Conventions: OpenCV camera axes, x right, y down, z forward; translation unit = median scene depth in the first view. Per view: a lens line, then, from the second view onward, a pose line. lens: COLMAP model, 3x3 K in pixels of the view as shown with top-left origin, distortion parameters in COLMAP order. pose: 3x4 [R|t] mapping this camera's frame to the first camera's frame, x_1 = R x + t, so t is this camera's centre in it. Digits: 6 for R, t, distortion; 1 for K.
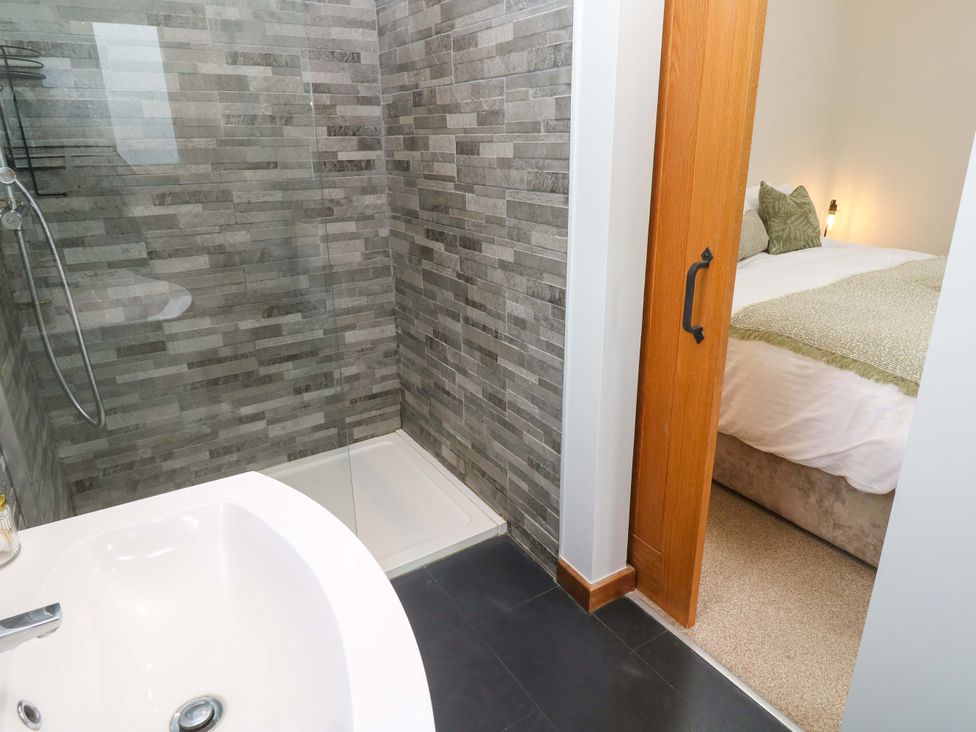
lens RADIAL K [[615.3, 0, 490.9], [0, 615.3, 351.5], [0, 0, 1]] dist [0.001989, -0.001289]
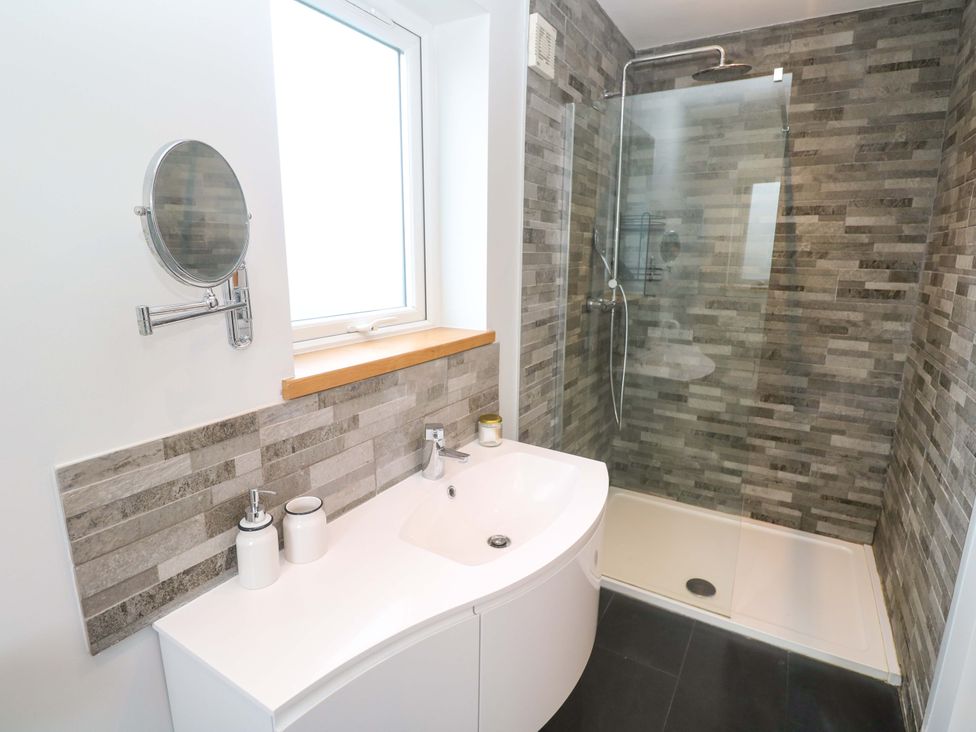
lens RADIAL K [[506.2, 0, 499.1], [0, 506.2, 353.2], [0, 0, 1]] dist [0.001754, -0.014483]
pose [[0.448878, 0.189699, -0.873226, 0.289467], [-0.307850, 0.950214, 0.048174, -0.032000], [0.838890, 0.247198, 0.484929, 0.002508]]
